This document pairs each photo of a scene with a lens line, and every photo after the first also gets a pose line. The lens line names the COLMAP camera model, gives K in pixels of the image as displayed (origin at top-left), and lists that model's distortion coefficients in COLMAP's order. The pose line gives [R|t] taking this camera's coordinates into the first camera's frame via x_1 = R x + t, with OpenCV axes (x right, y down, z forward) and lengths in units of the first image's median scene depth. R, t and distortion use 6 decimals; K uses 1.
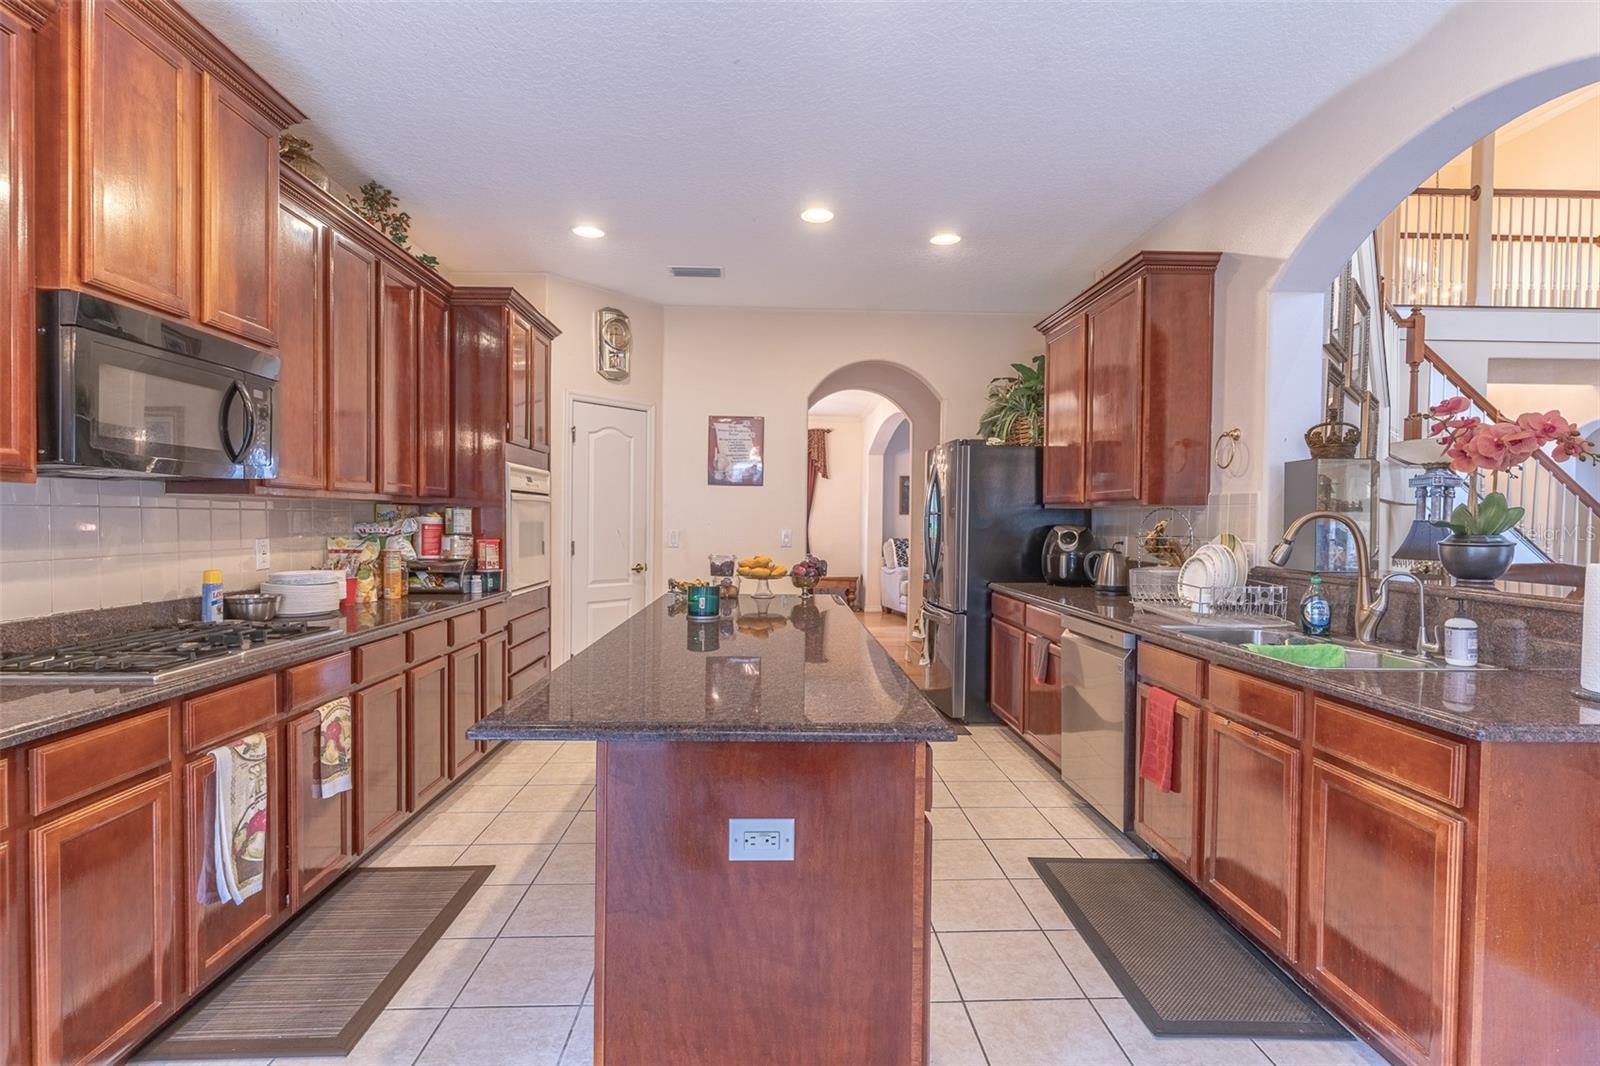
lens RADIAL K [[768.7, 0, 794.6], [0, 768.7, 532.8], [0, 0, 1]] dist [0.002723, 0.002020]
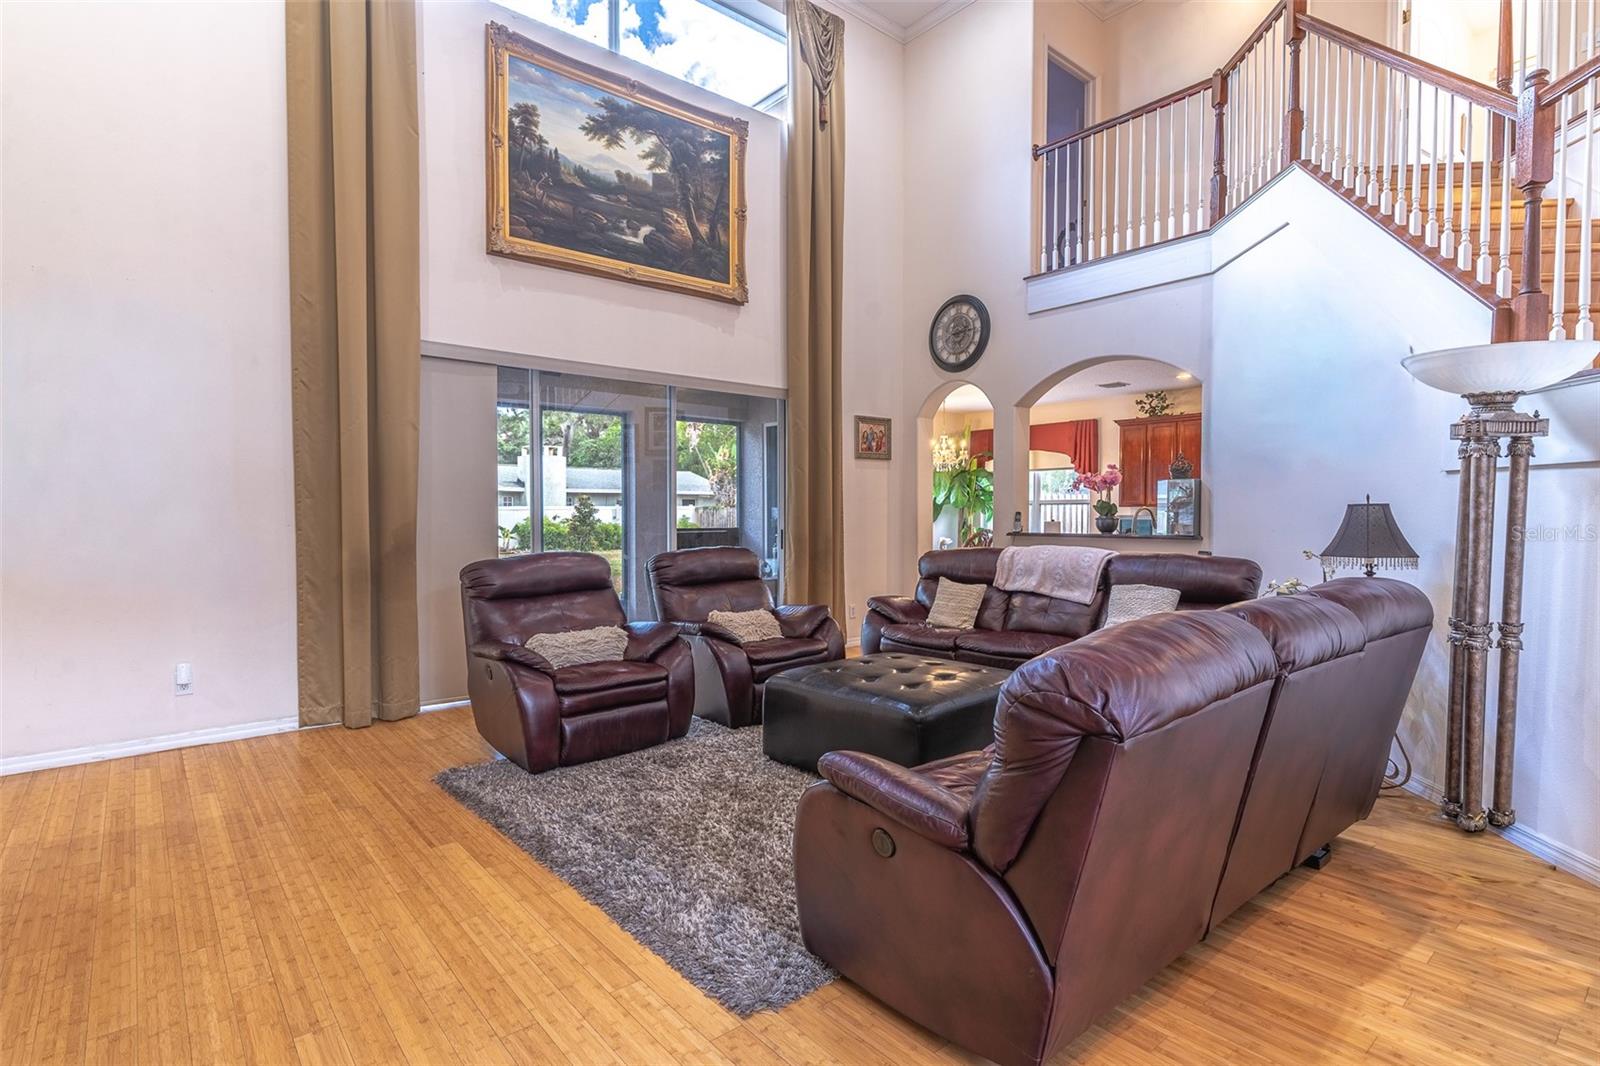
lens RADIAL K [[801.4, 0, 800.0], [0, 801.4, 533.0], [0, 0, 1]] dist [-0.001066, -0.000456]
pose [[-0.791591, 0.008260, -0.610996, 3.134530], [-0.019249, 0.999075, 0.038445, -0.011986], [0.610748, 0.042193, -0.790700, 2.280560]]
